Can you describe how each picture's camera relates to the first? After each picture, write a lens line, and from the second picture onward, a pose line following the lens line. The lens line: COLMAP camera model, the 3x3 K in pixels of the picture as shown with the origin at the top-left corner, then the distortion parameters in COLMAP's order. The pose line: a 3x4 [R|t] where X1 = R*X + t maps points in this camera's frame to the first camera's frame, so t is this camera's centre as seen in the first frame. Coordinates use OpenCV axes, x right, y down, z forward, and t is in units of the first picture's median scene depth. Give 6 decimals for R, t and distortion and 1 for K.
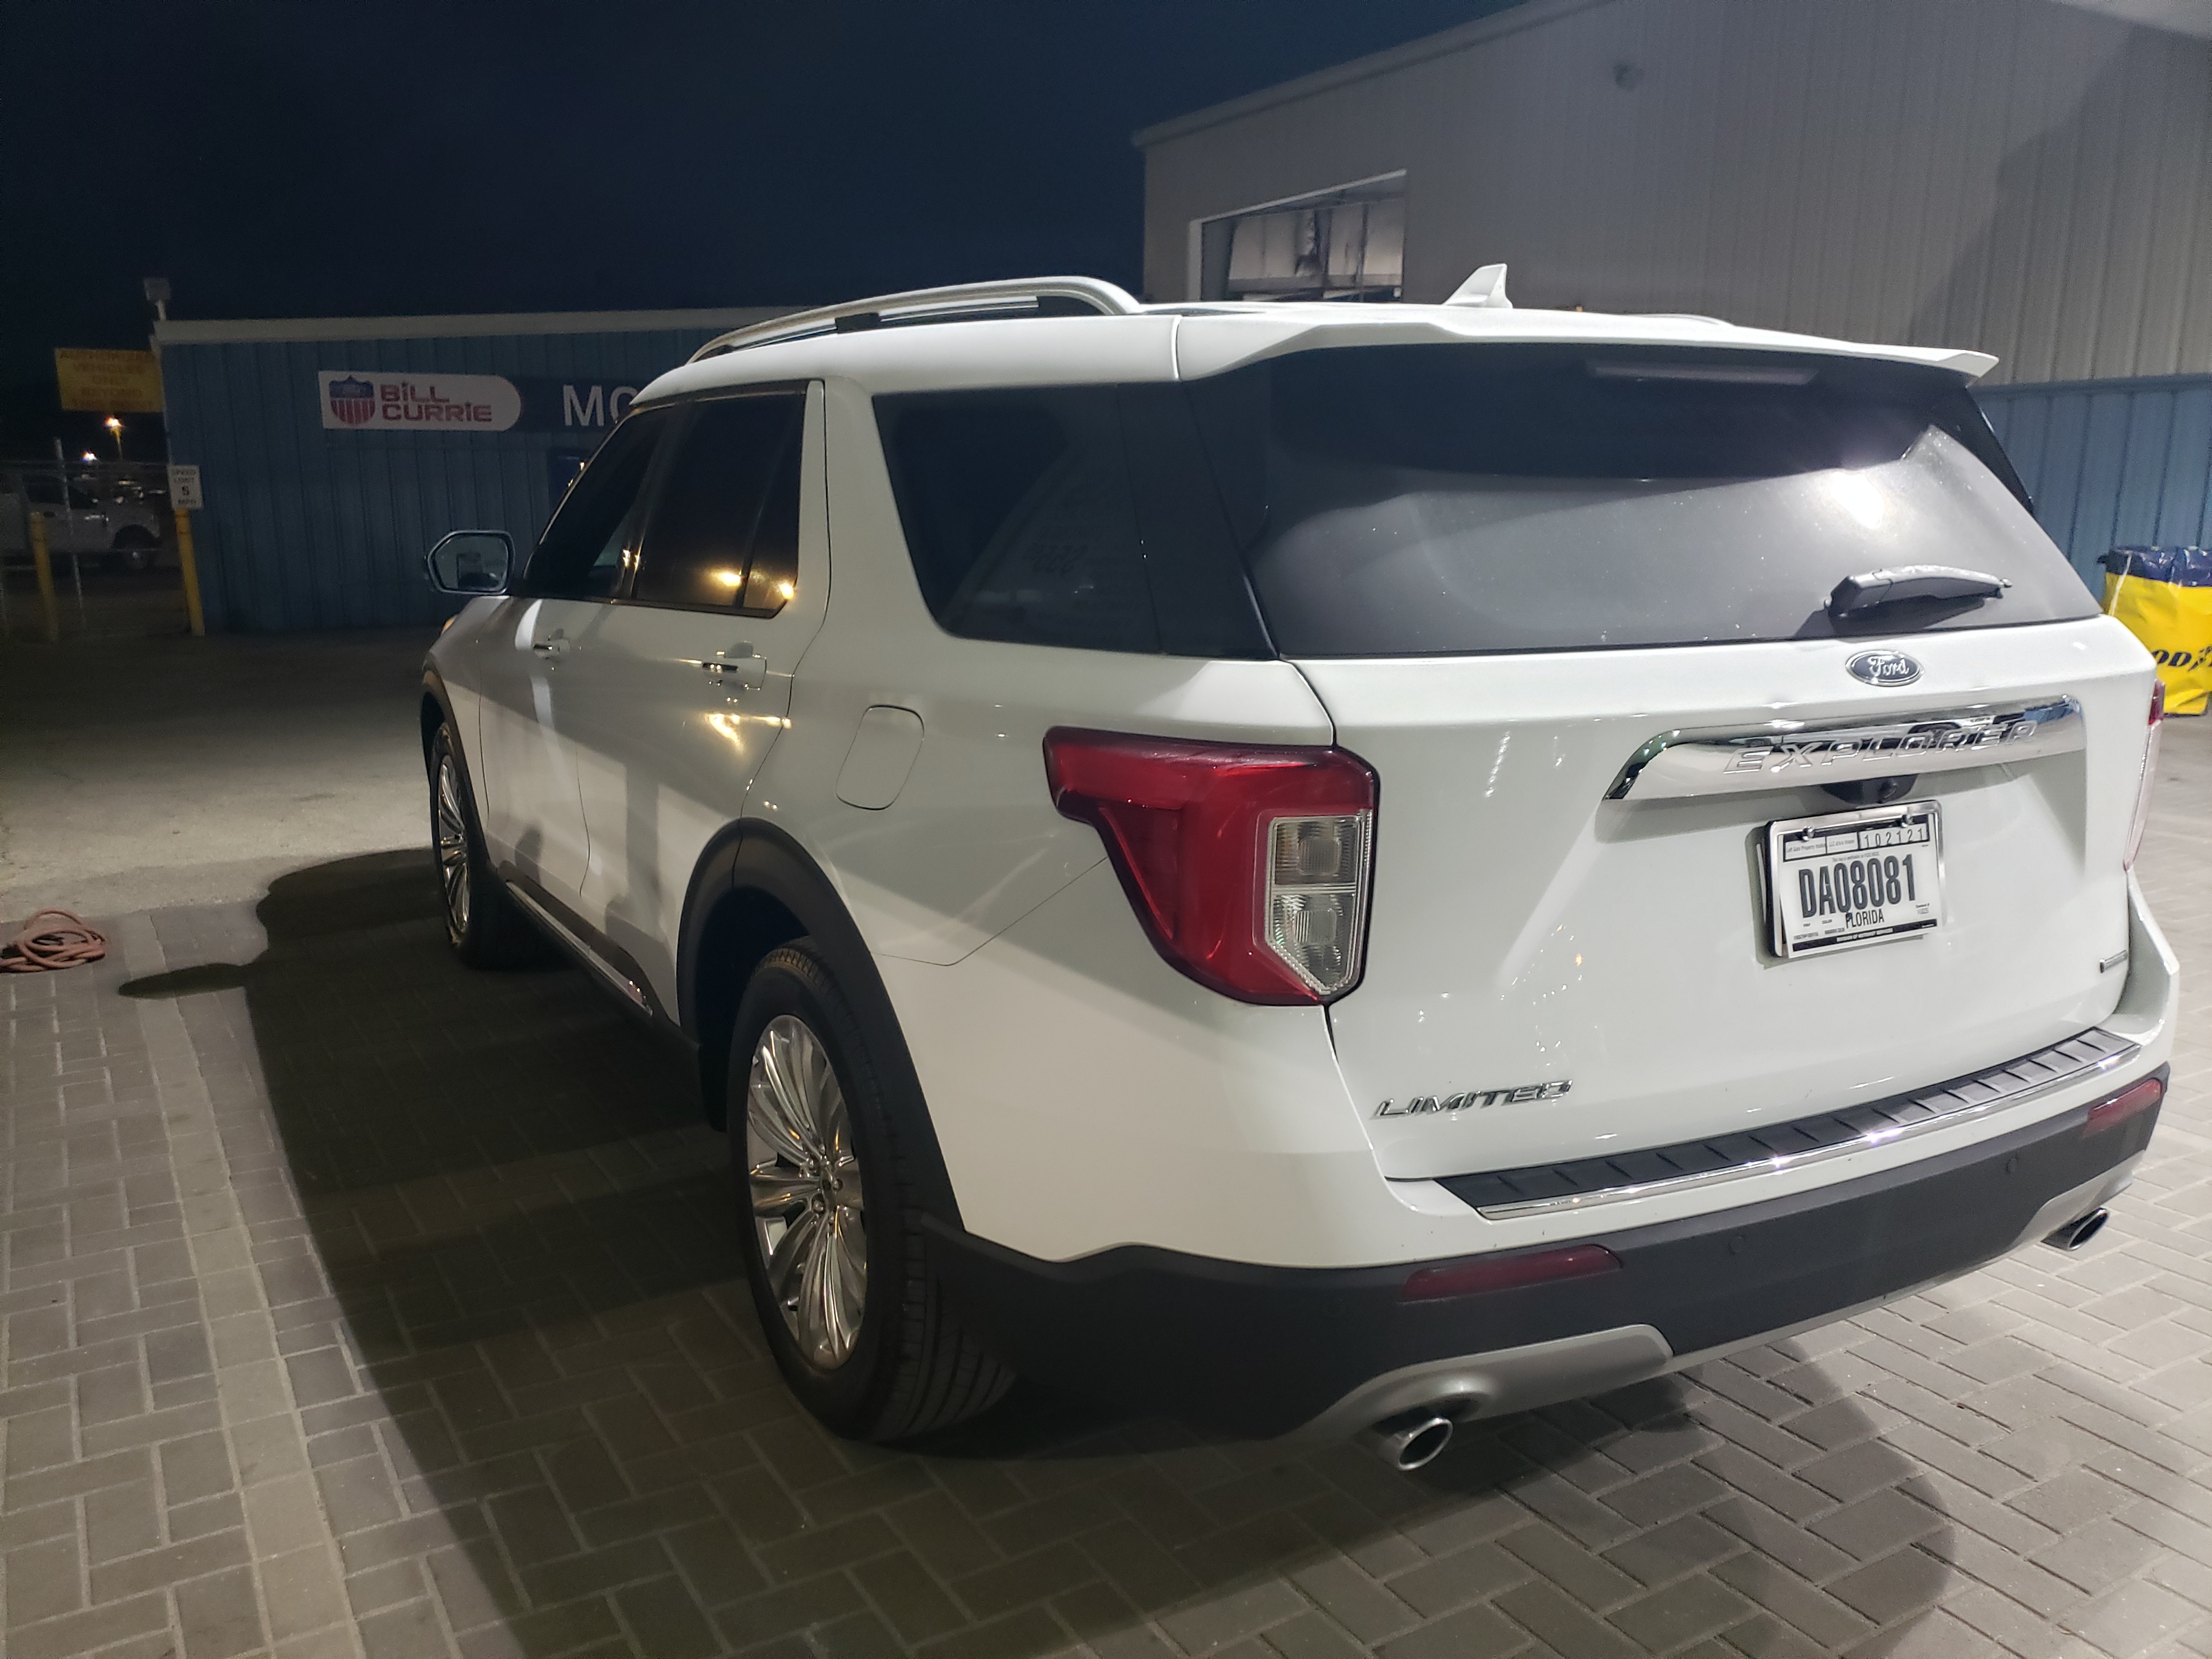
lens RADIAL K [[1721.1, 0, 1048.8], [0, 1721.1, 844.3], [0, 0, 1]] dist [0.042430, -0.034143]
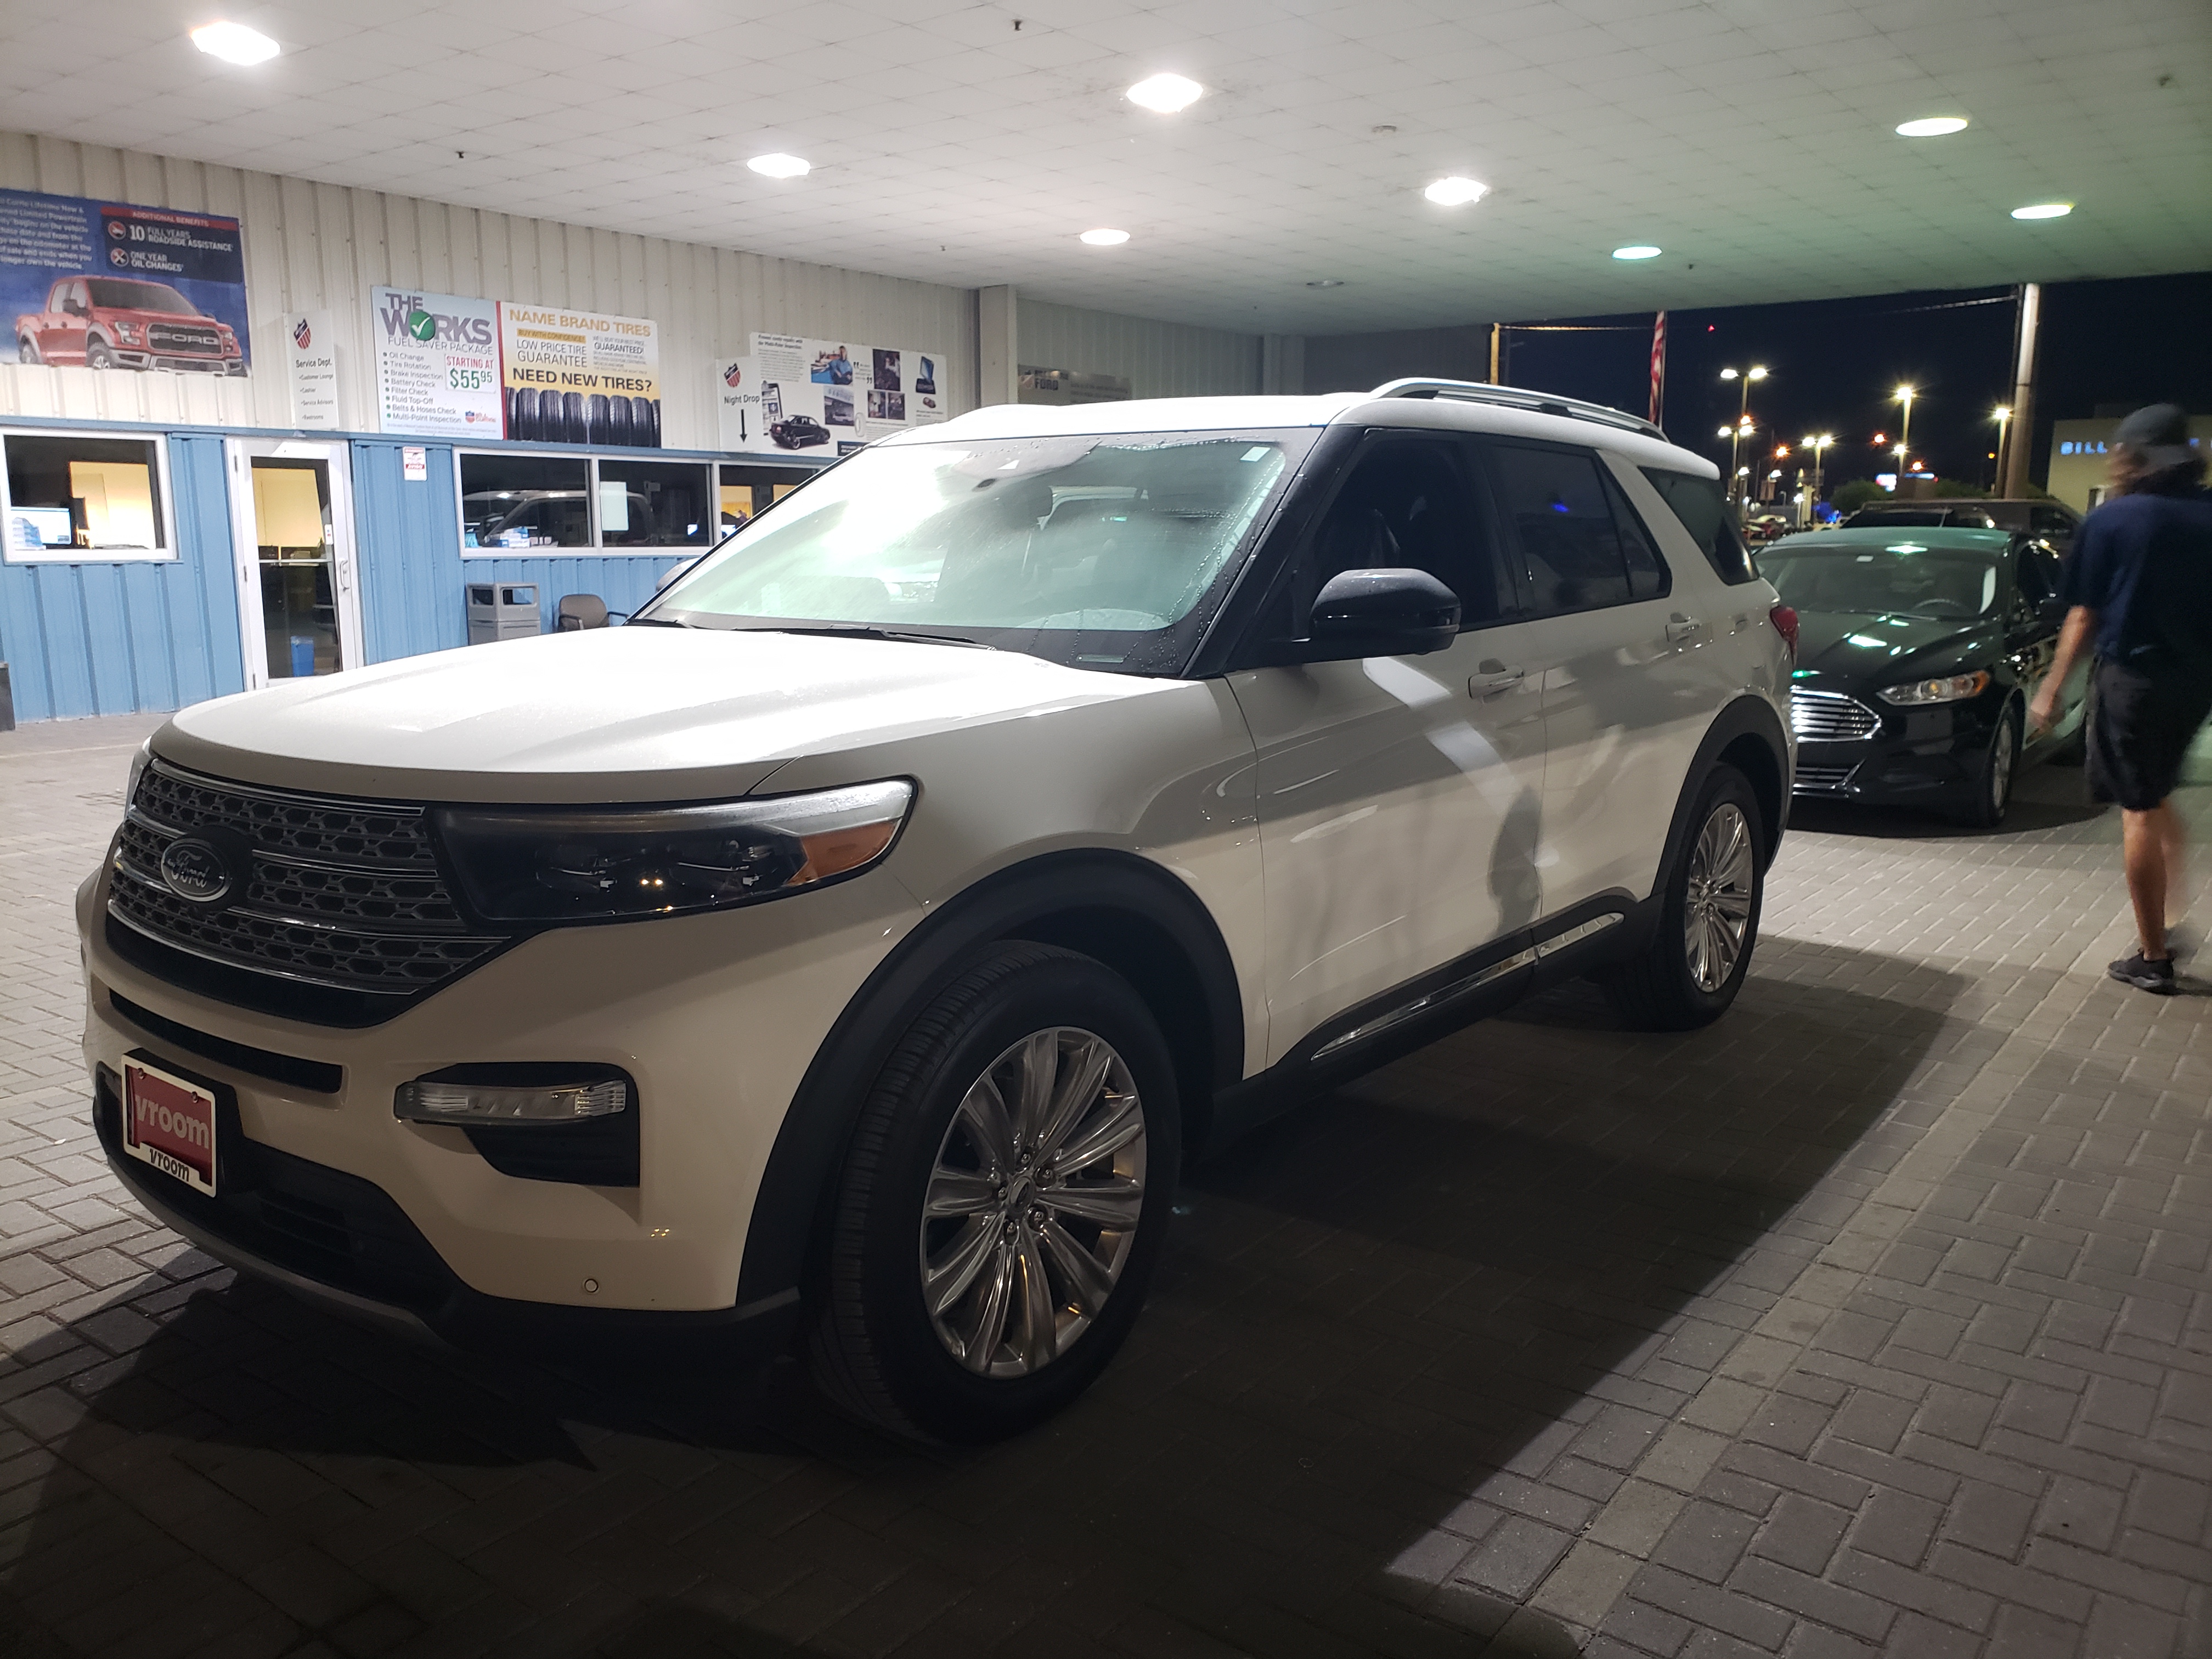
lens RADIAL K [[1721.1, 0, 1096.2], [0, 1721.1, 829.2], [0, 0, 1]] dist [0.042430, -0.034143]
pose [[-0.392935, -0.167404, 0.904200, -1.940636], [0.178117, 0.950812, 0.253438, -0.565575], [-0.902151, 0.260638, -0.343790, 2.804989]]
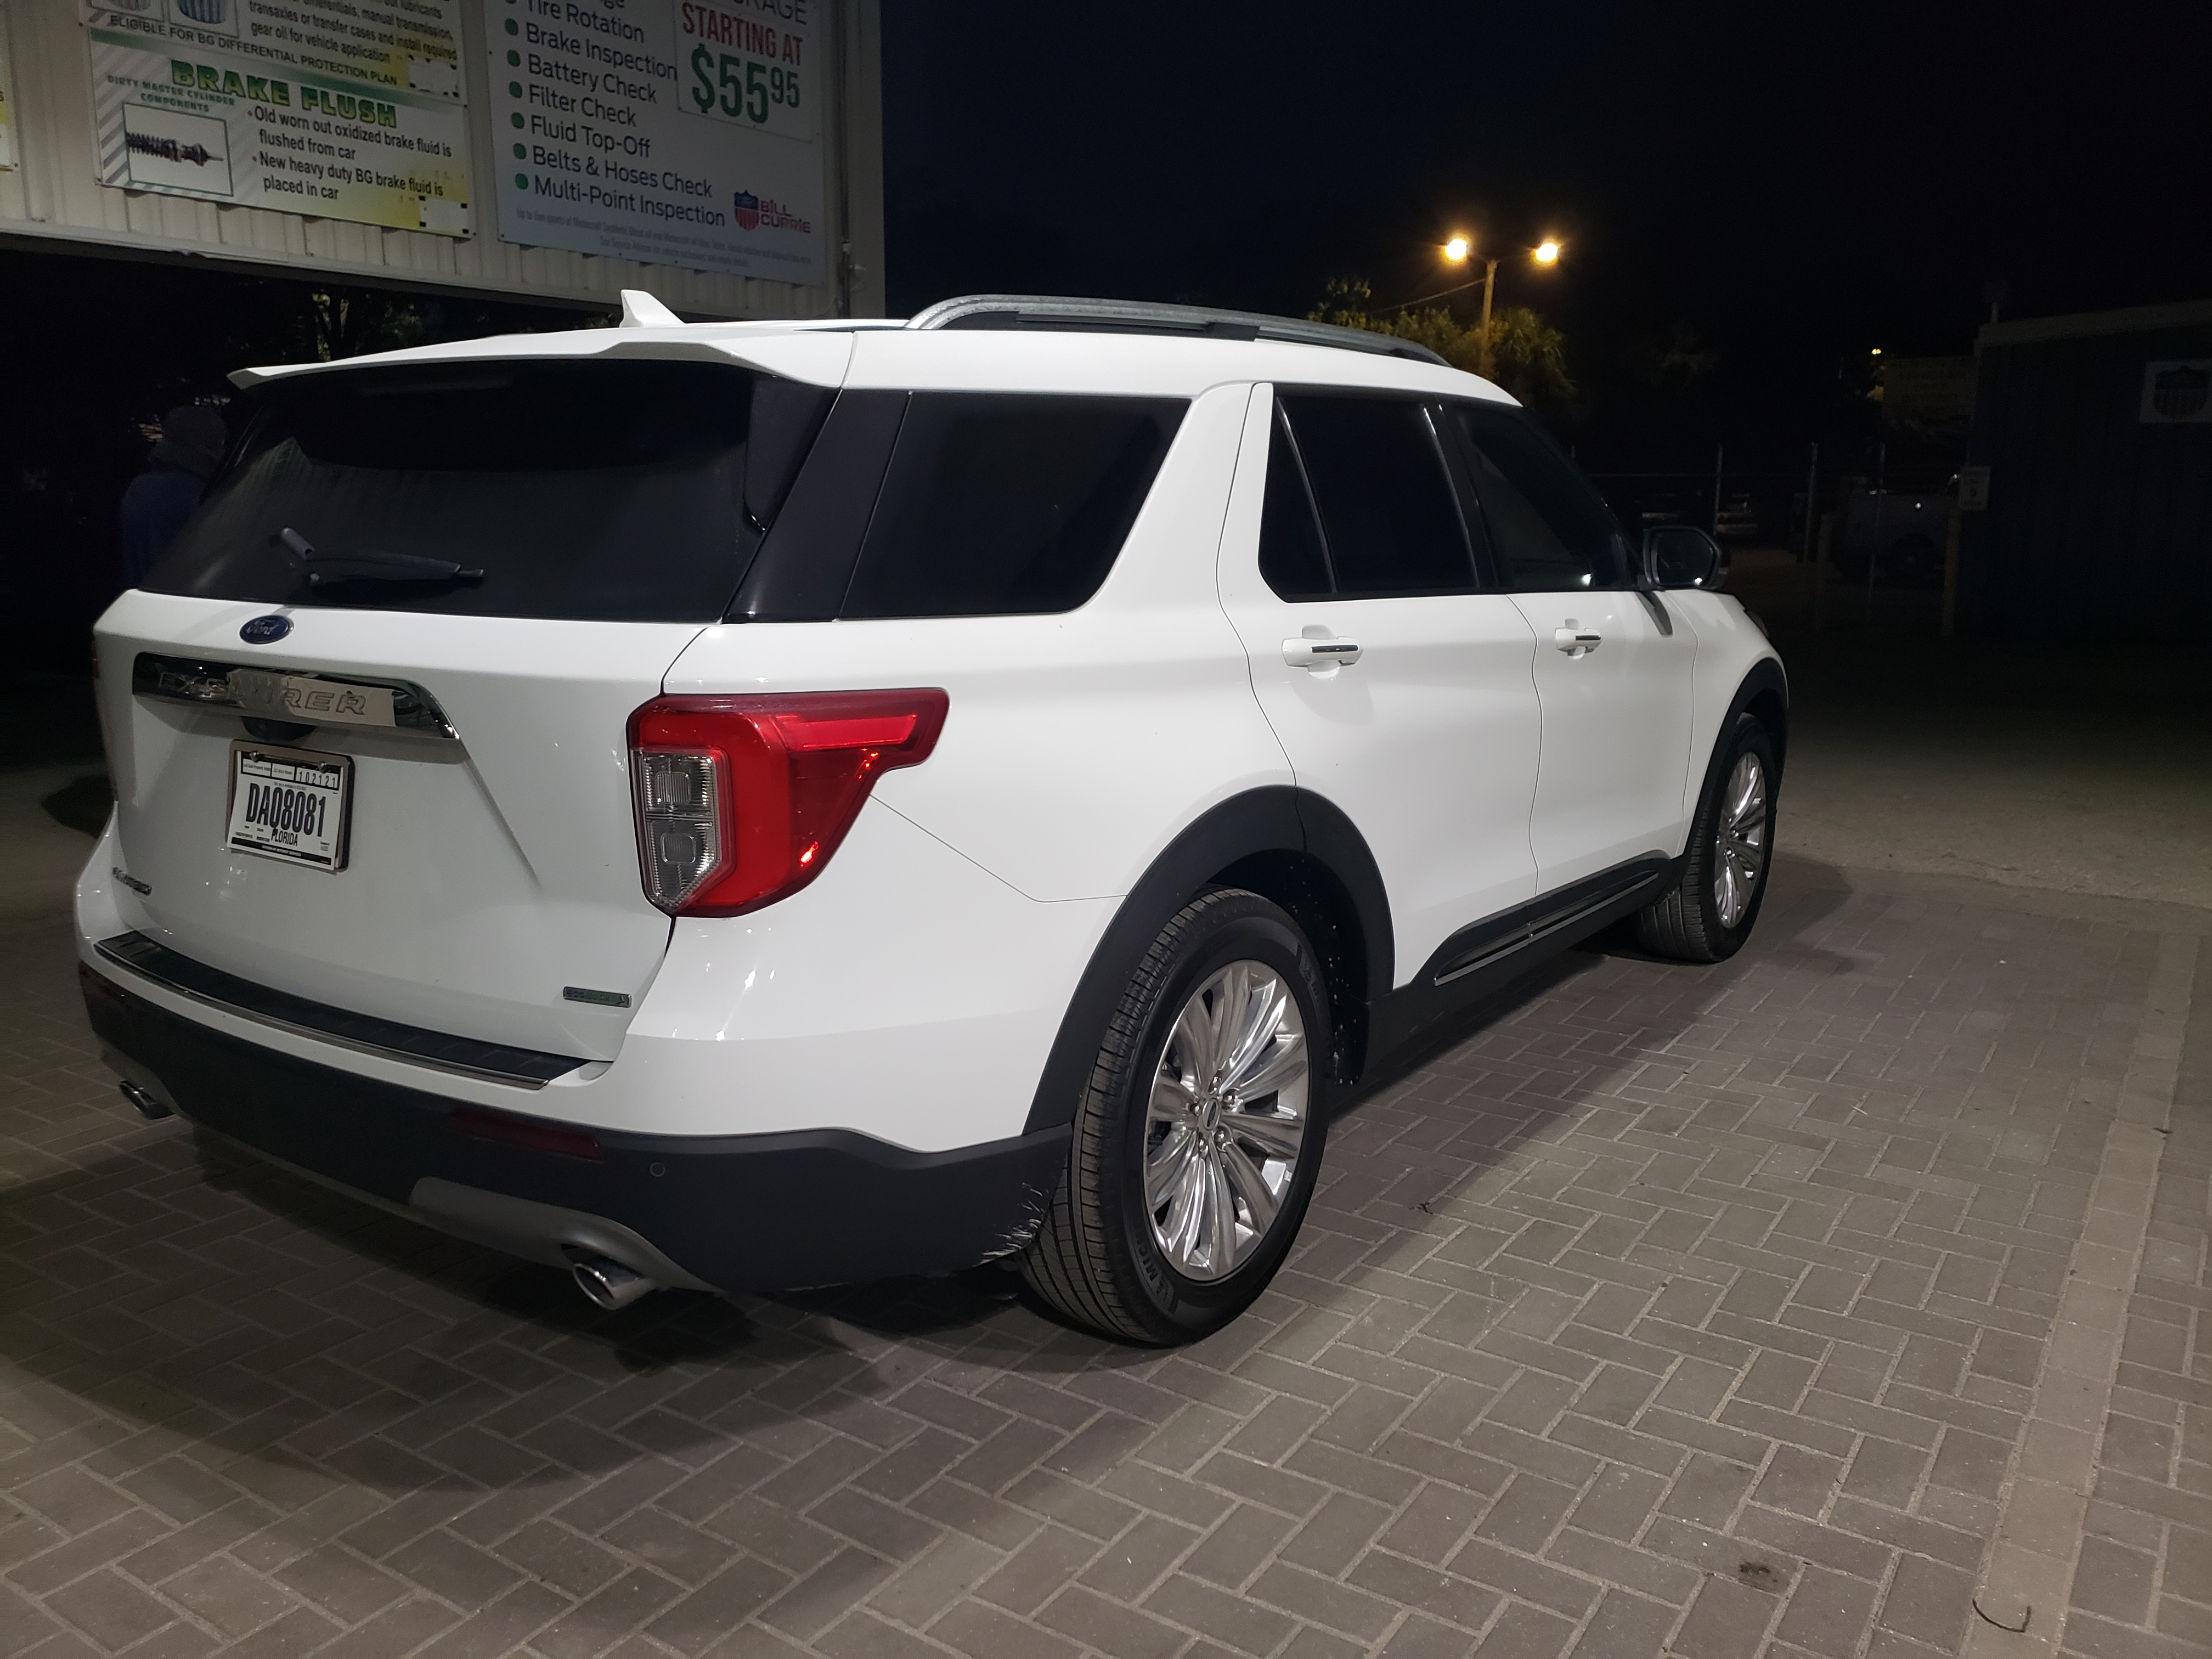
lens RADIAL K [[1721.1, 0, 1090.7], [0, 1721.1, 830.9], [0, 0, 1]] dist [0.042430, -0.034143]
pose [[0.441460, 0.174361, -0.880177, 1.760351], [-0.182055, 0.977940, 0.102417, -0.184981], [0.878618, 0.115028, 0.463464, 0.929055]]
